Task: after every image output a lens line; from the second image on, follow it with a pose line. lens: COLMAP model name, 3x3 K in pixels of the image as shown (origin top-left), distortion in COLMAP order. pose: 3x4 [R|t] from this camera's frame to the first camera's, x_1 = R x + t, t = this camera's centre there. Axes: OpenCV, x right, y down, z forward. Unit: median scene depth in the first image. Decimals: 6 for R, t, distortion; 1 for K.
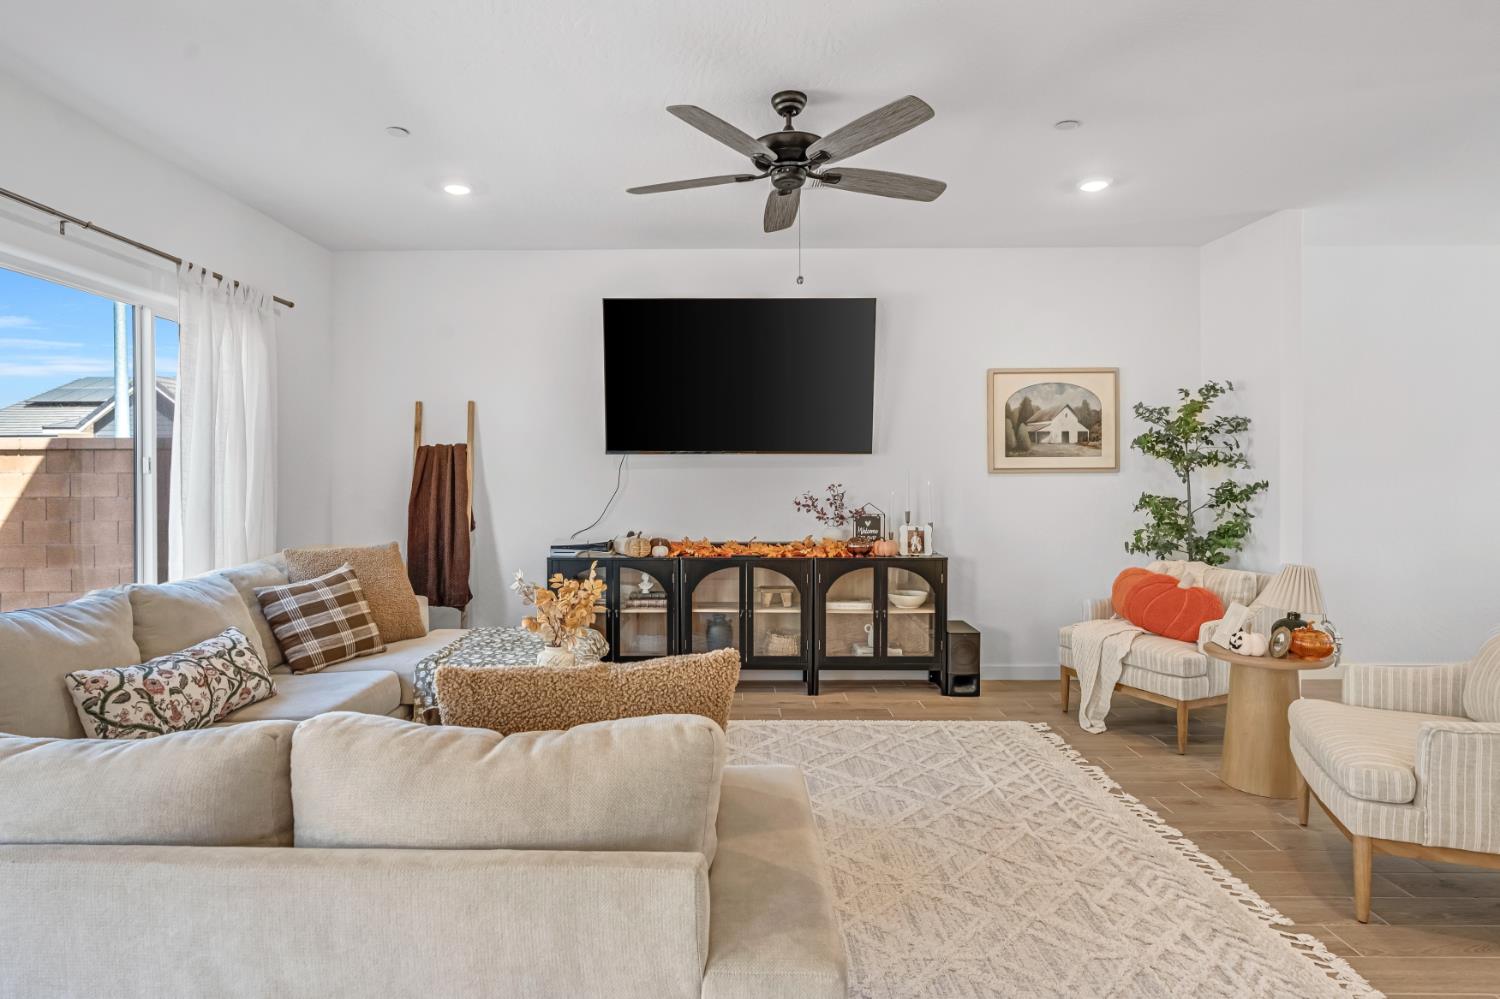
lens RADIAL K [[824.6, 0, 708.3], [0, 824.6, 481.3], [0, 0, 1]] dist [-0.007462, -0.001028]
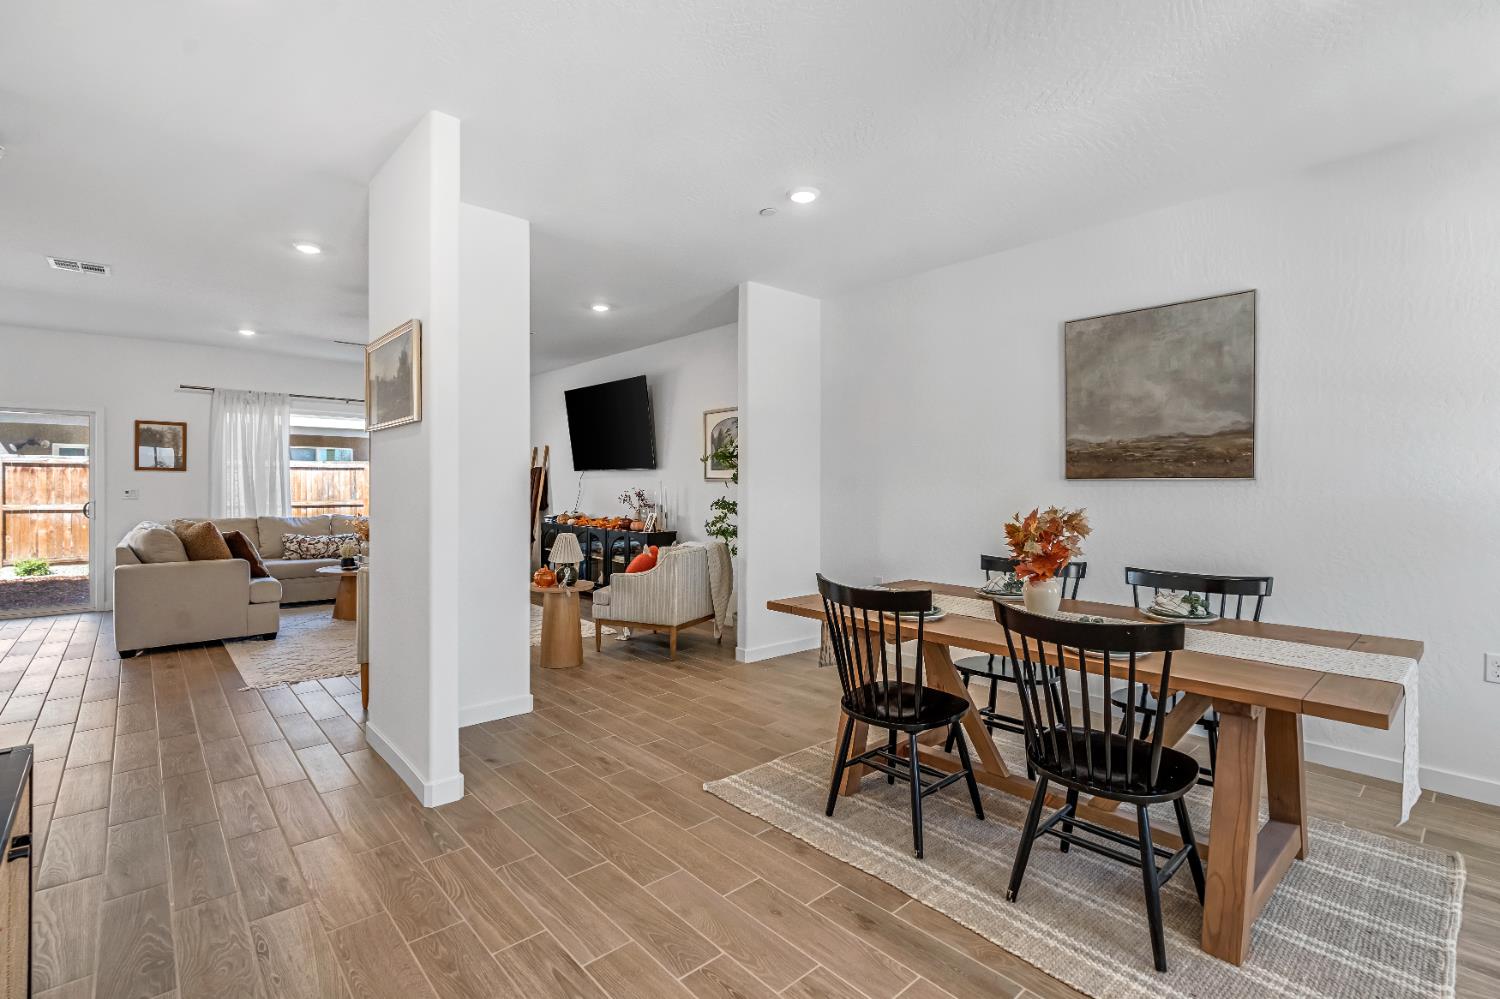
lens RADIAL K [[681.1, 0, 745.0], [0, 681.1, 485.3], [0, 0, 1]] dist [-0.004266, 0.000018]
pose [[0.682263, 0.003002, -0.731101, 1.371492], [-0.012945, 0.999884, -0.007974, 0.007633], [0.730993, 0.014905, 0.682223, 0.218190]]
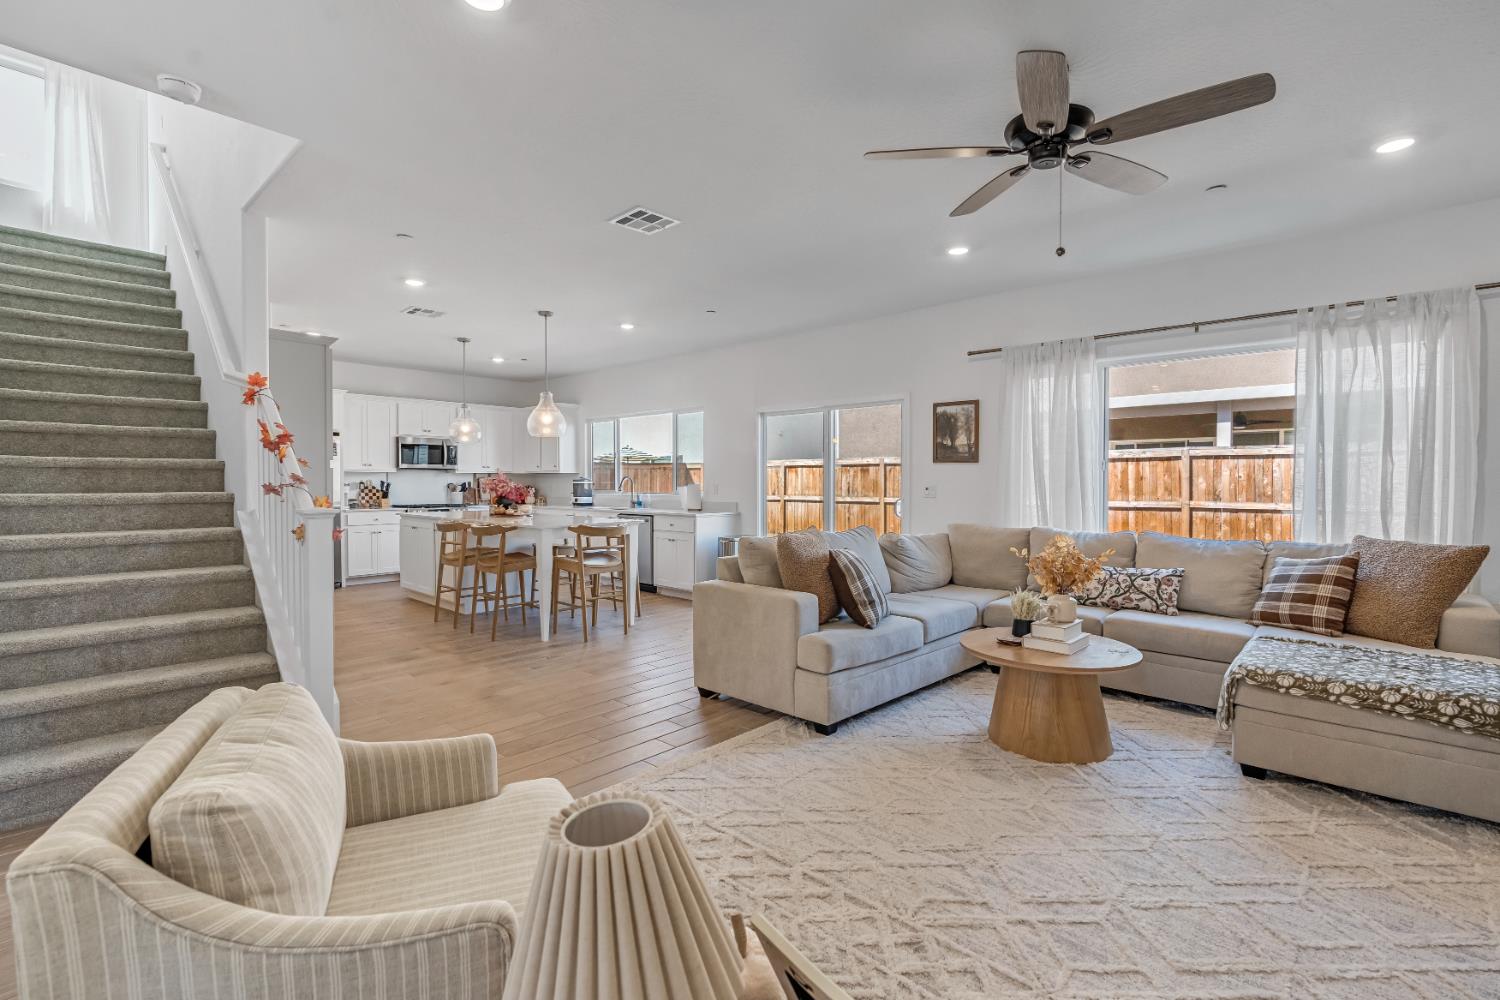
lens RADIAL K [[681.1, 0, 751.4], [0, 681.1, 493.7], [0, 0, 1]] dist [-0.004266, 0.000018]
pose [[-0.669694, 0.017036, -0.742441, 0.588929], [-0.005645, 0.999591, 0.028028, 0.003744], [0.742615, 0.022961, -0.669324, 0.810553]]
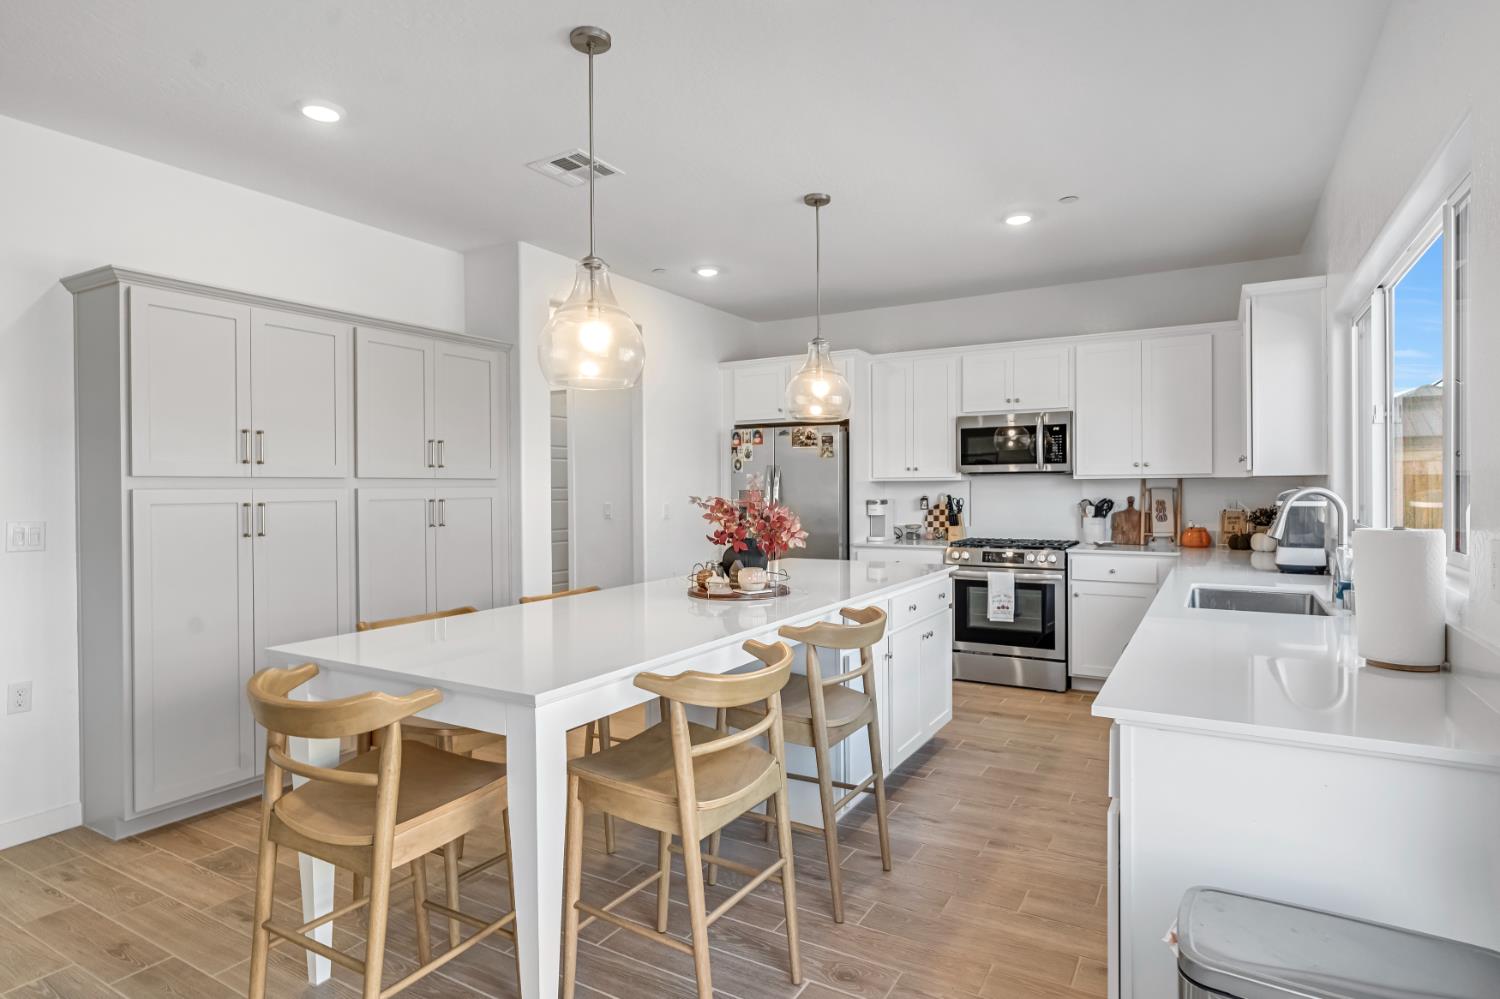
lens RADIAL K [[808.6, 0, 752.5], [0, 808.6, 492.0], [0, 0, 1]] dist [-0.000214, -0.000361]
pose [[-0.873994, 0.007312, 0.485882, -0.422048], [0.015384, 0.999802, 0.012626, 0.000164], [-0.485694, 0.018510, -0.873933, 0.114369]]
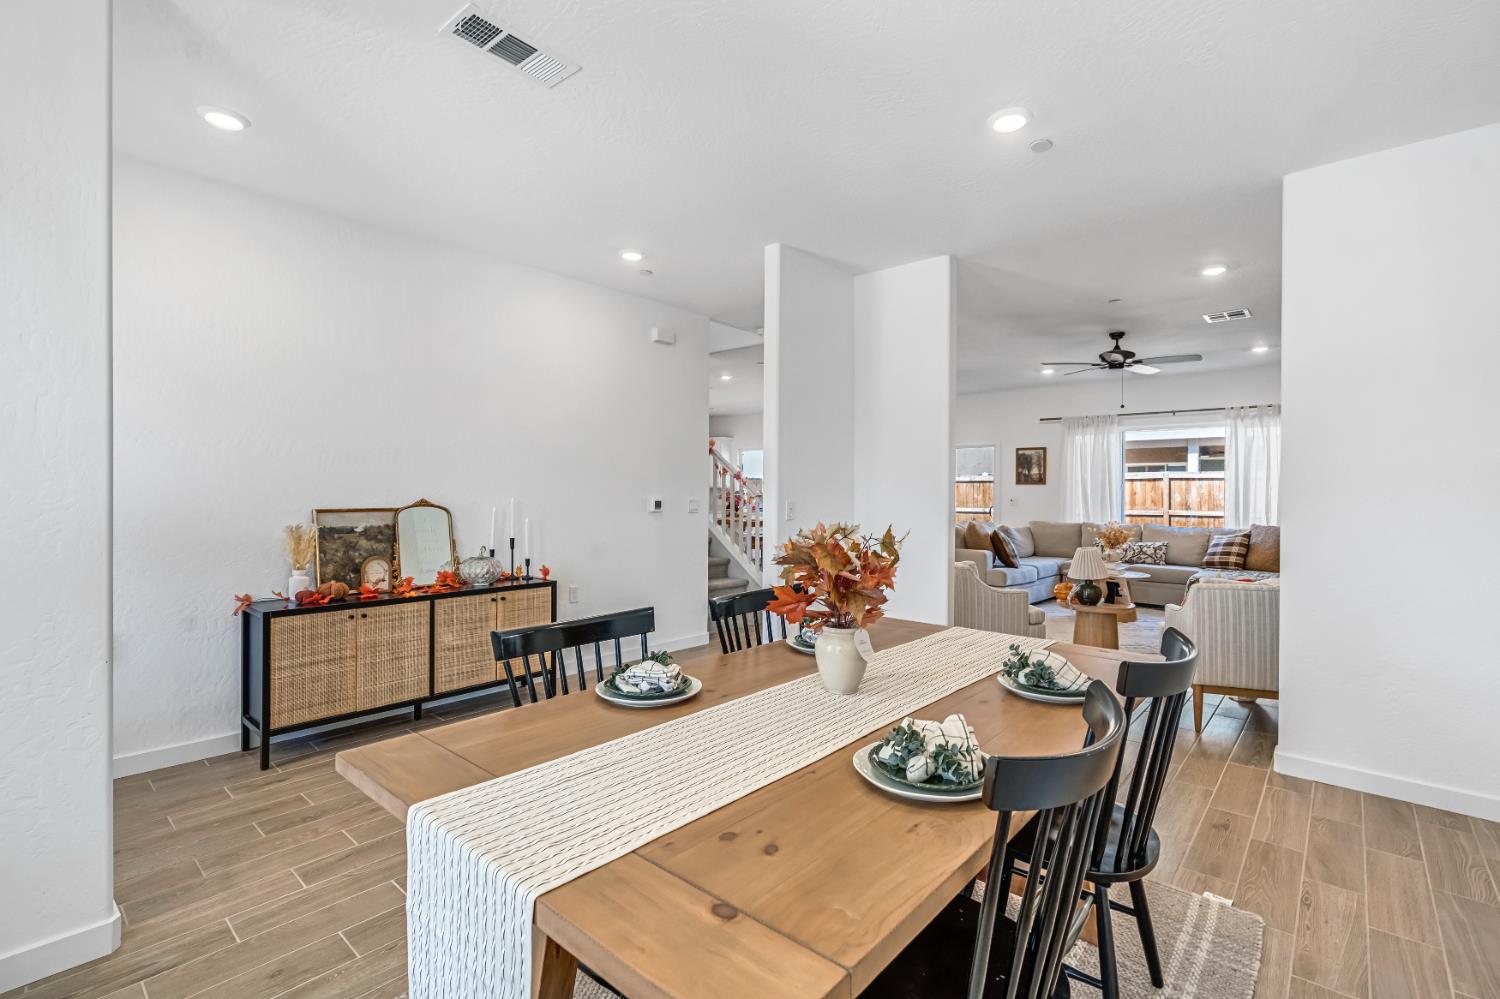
lens RADIAL K [[681.1, 0, 756.5], [0, 681.1, 498.1], [0, 0, 1]] dist [-0.004266, 0.000018]
pose [[-0.647046, 0.005879, -0.762428, 1.450031], [-0.010317, 0.999811, 0.016465, -0.003481], [0.762381, 0.018520, -0.646864, 0.941821]]
